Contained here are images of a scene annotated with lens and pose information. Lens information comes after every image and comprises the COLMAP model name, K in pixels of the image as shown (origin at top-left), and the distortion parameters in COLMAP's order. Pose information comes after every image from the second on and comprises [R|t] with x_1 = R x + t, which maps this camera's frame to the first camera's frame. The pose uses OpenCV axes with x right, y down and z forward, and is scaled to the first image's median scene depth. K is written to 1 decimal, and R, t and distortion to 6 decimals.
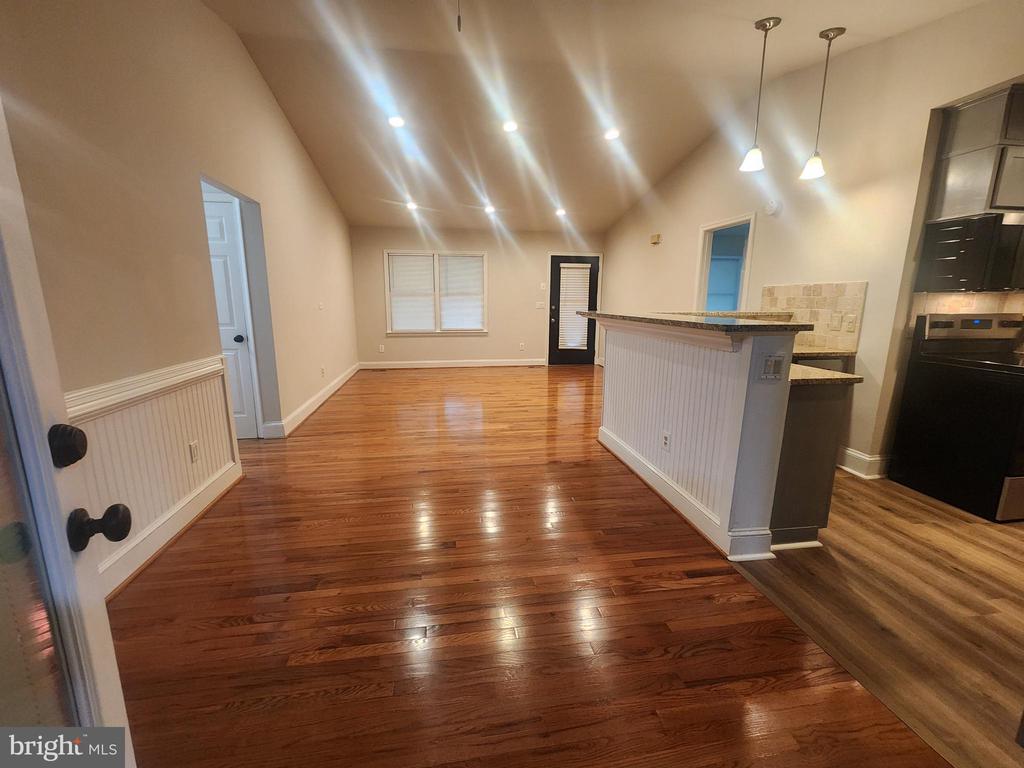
lens RADIAL K [[419.8, 0, 511.3], [0, 419.8, 380.0], [0, 0, 1]] dist [0.002197, -0.000971]
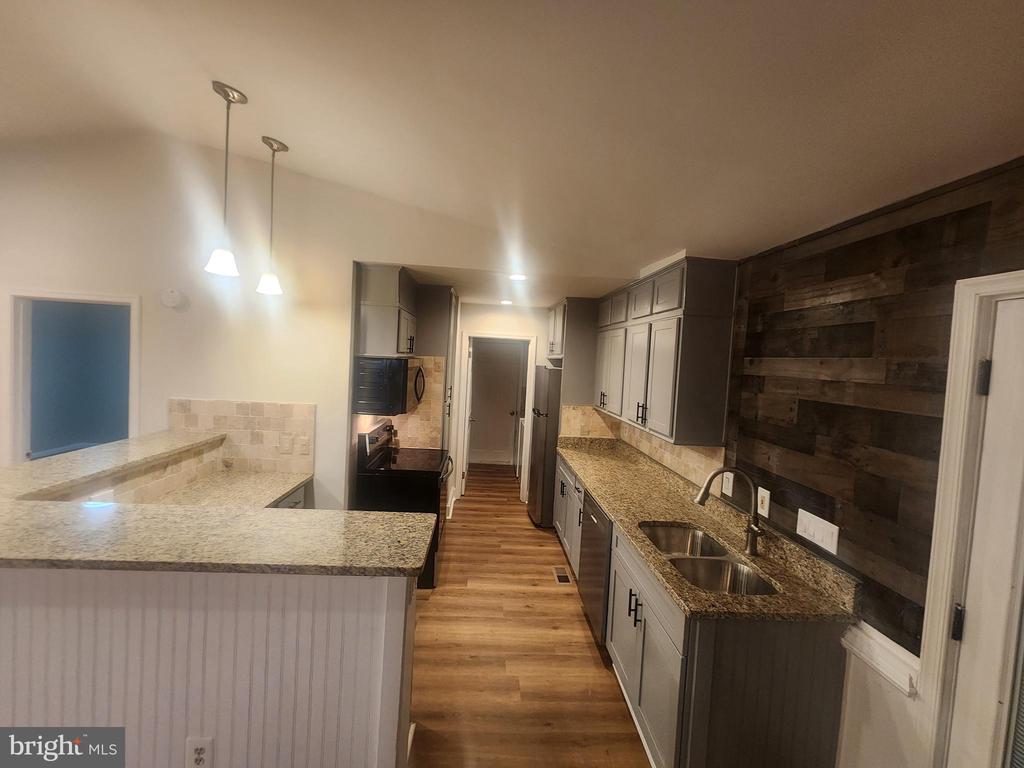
lens RADIAL K [[419.8, 0, 500.9], [0, 419.8, 381.1], [0, 0, 1]] dist [0.002197, -0.000971]
pose [[0.119345, -0.048060, 0.991689, -0.093006], [0.139418, 0.989742, 0.031187, -0.282405], [-0.983015, 0.134537, 0.124821, 0.475474]]
